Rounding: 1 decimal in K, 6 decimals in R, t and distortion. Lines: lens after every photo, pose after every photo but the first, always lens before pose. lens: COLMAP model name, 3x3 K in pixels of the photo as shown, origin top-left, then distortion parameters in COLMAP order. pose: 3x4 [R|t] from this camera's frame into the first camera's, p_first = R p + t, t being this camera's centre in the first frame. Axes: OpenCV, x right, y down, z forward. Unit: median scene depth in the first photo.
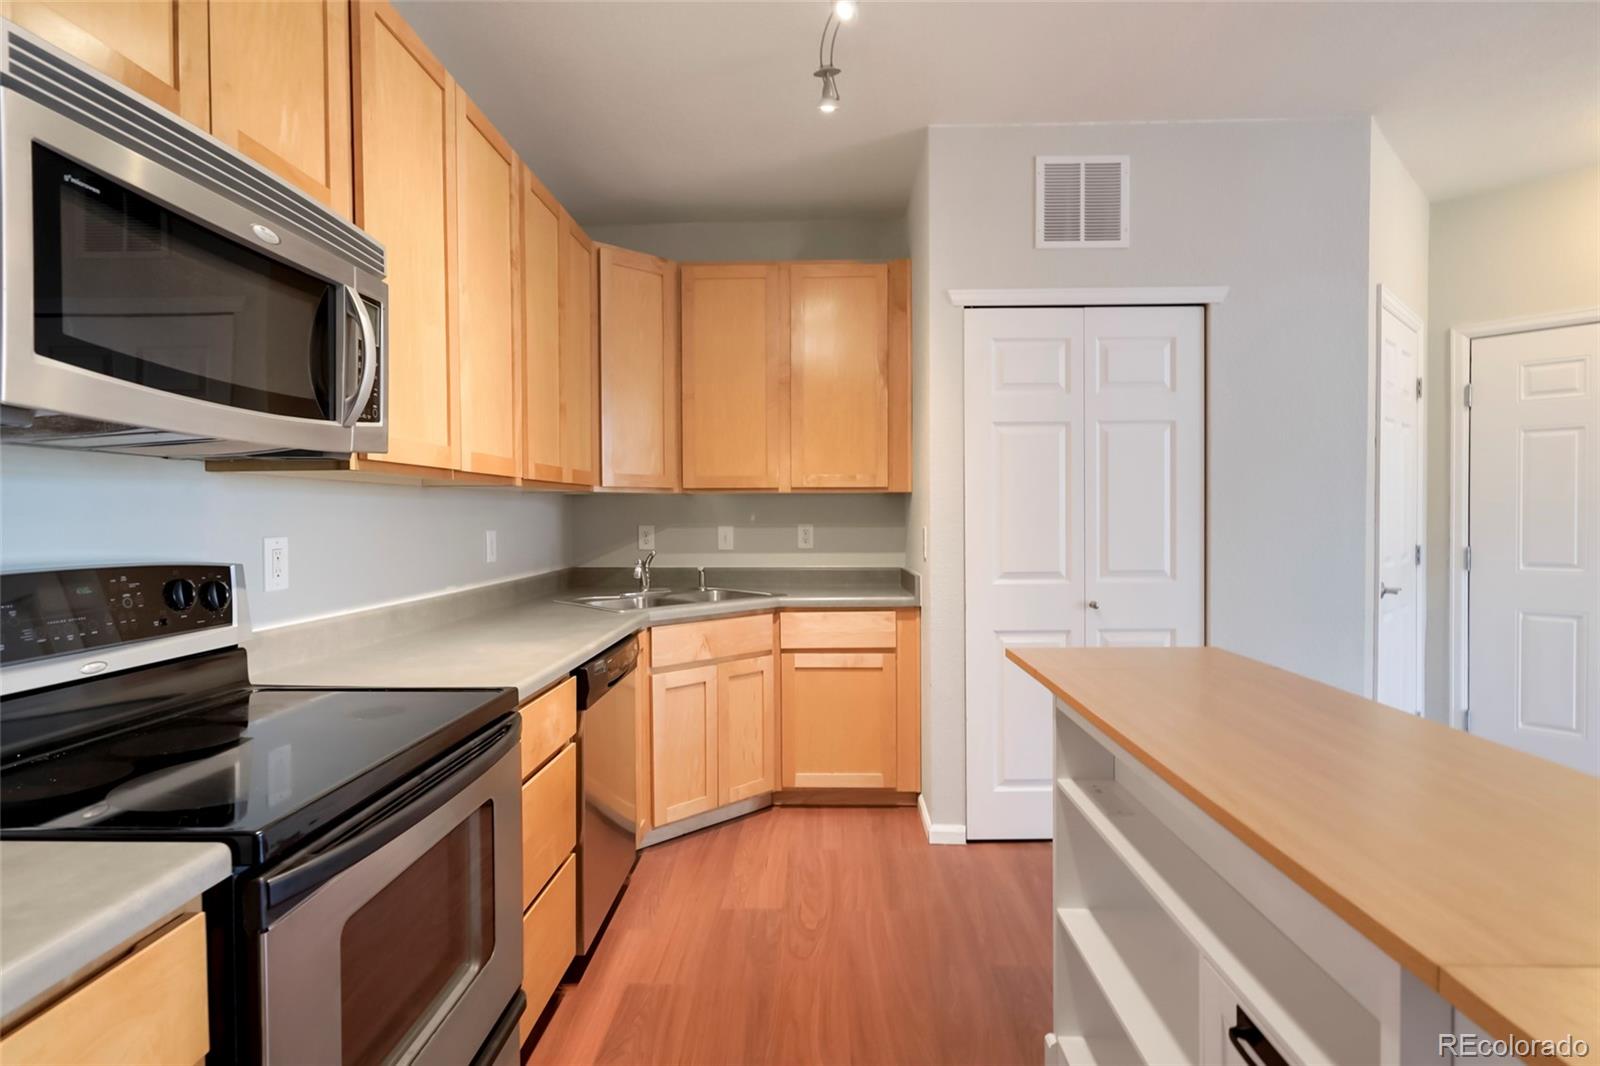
lens RADIAL K [[797.9, 0, 804.8], [0, 797.9, 524.8], [0, 0, 1]] dist [-0.002866, 0.000932]
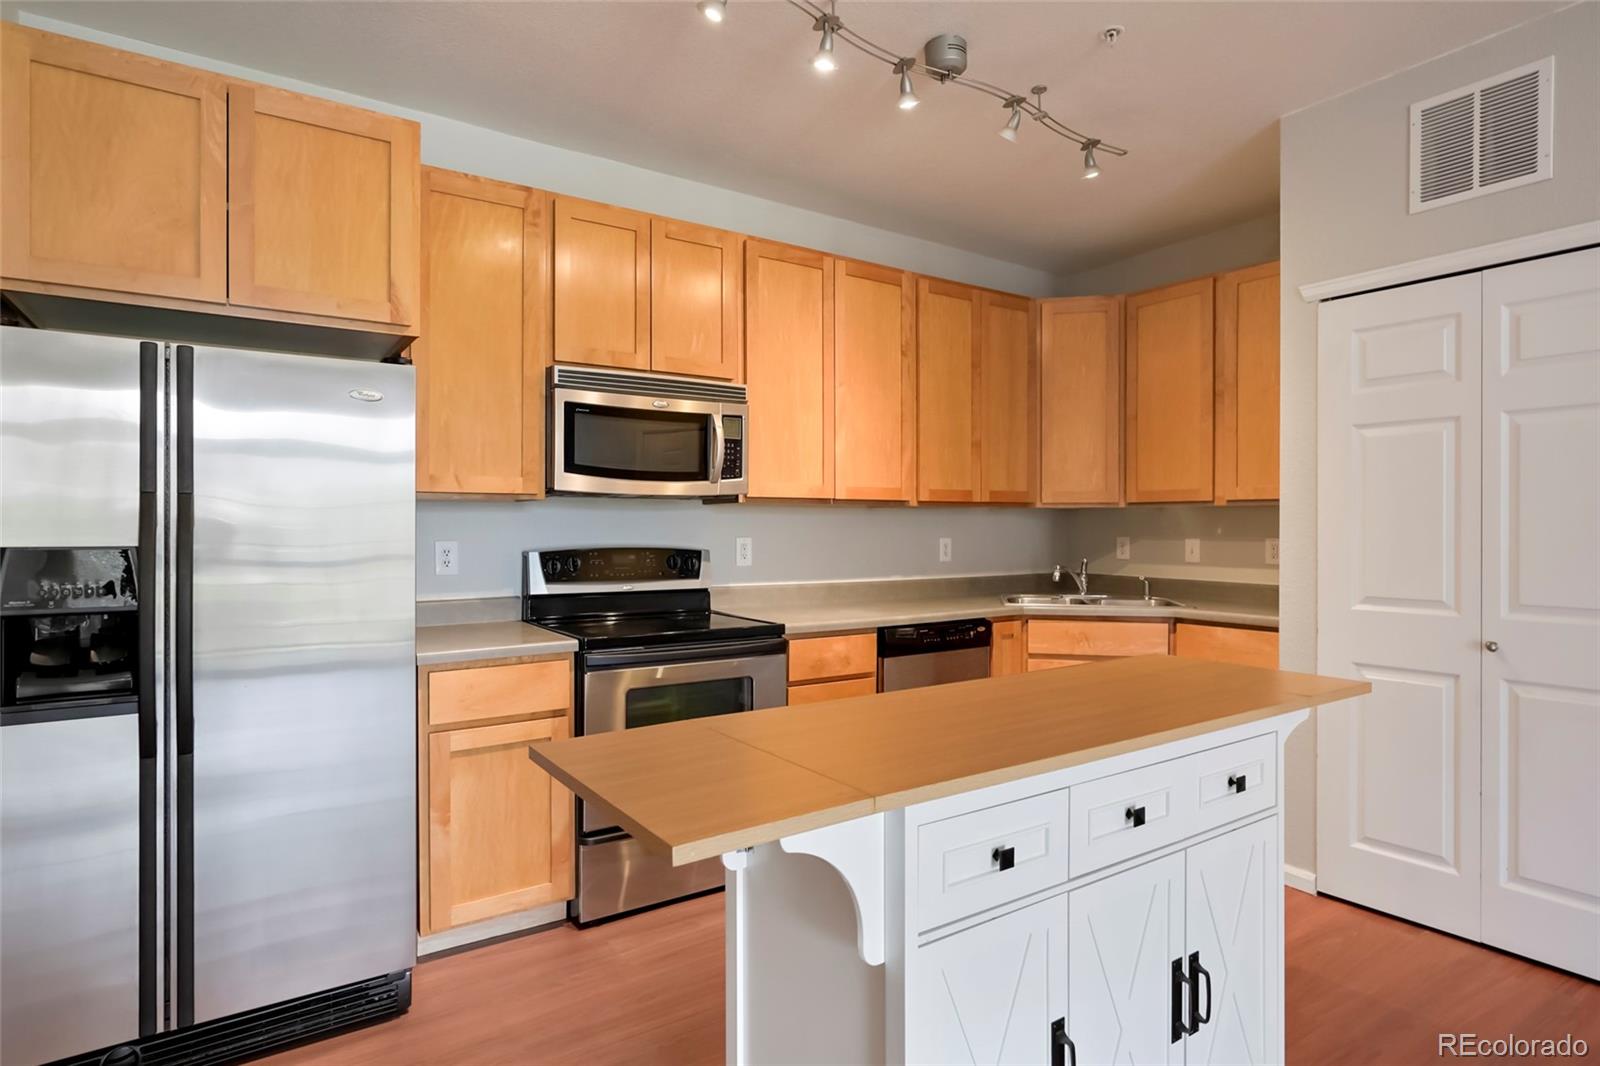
lens RADIAL K [[854.1, 0, 792.0], [0, 854.1, 523.4], [0, 0, 1]] dist [-0.008647, 0.002777]
pose [[0.578081, 0.004281, -0.815968, 0.641579], [-0.015821, 0.999857, -0.005962, -0.004543], [0.815826, 0.016356, 0.578066, -0.045101]]
